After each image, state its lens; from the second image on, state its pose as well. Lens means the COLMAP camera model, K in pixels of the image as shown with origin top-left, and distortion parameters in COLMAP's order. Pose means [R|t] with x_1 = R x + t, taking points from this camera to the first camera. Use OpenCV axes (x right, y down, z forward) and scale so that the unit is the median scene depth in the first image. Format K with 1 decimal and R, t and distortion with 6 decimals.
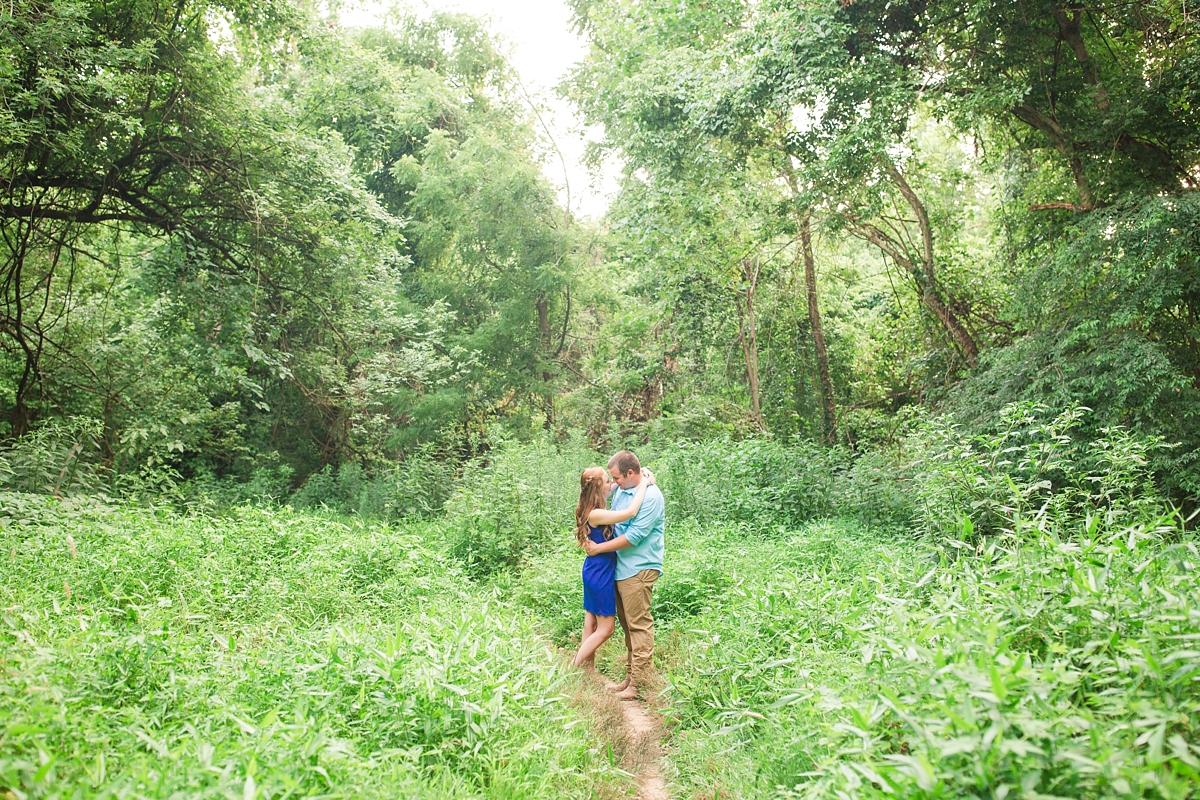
lens RADIAL K [[1144.3, 0, 600.0], [0, 1144.3, 400.0], [0, 0, 1]] dist [-0.007344, -0.020212]
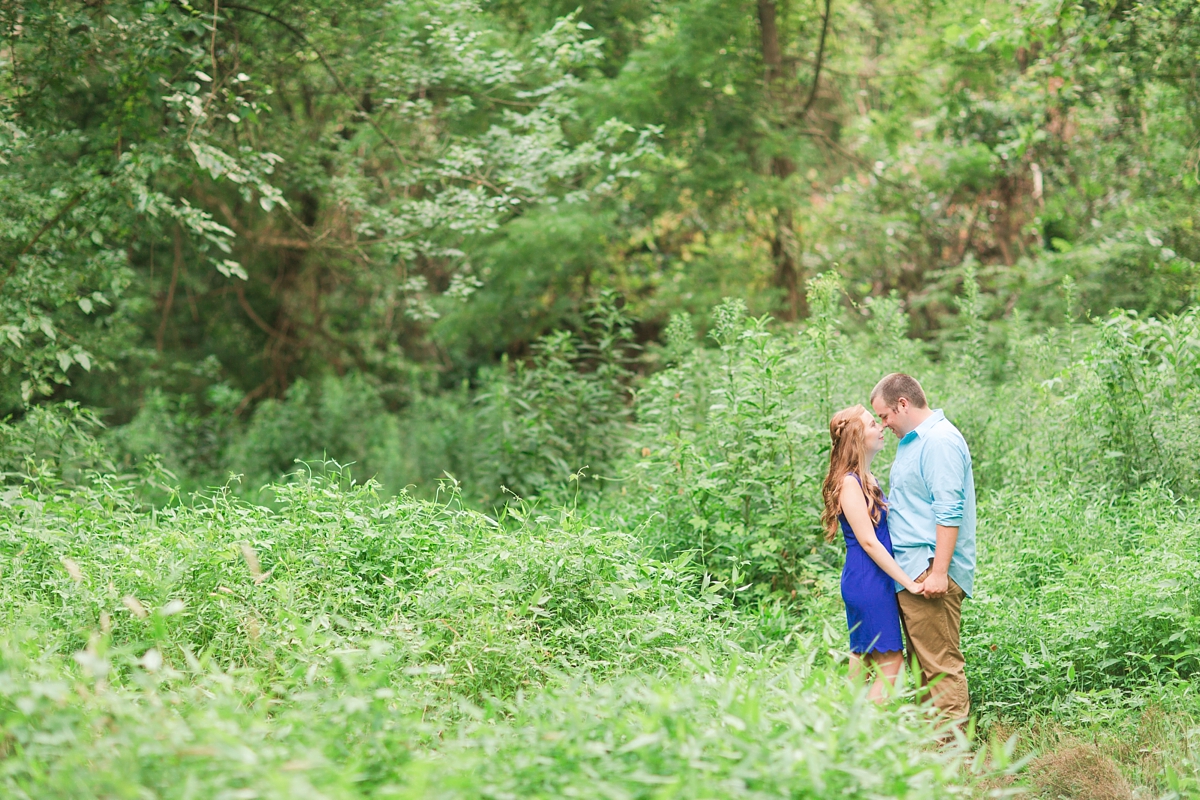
lens RADIAL K [[2888.4, 0, 600.0], [0, 2888.4, 400.0], [0, 0, 1]] dist [0.034007, -0.401838]
pose [[0.996260, -0.023609, -0.083113, -0.036365], [0.029699, 0.996903, 0.072812, -0.019894], [0.081137, -0.075008, 0.993877, -0.157431]]
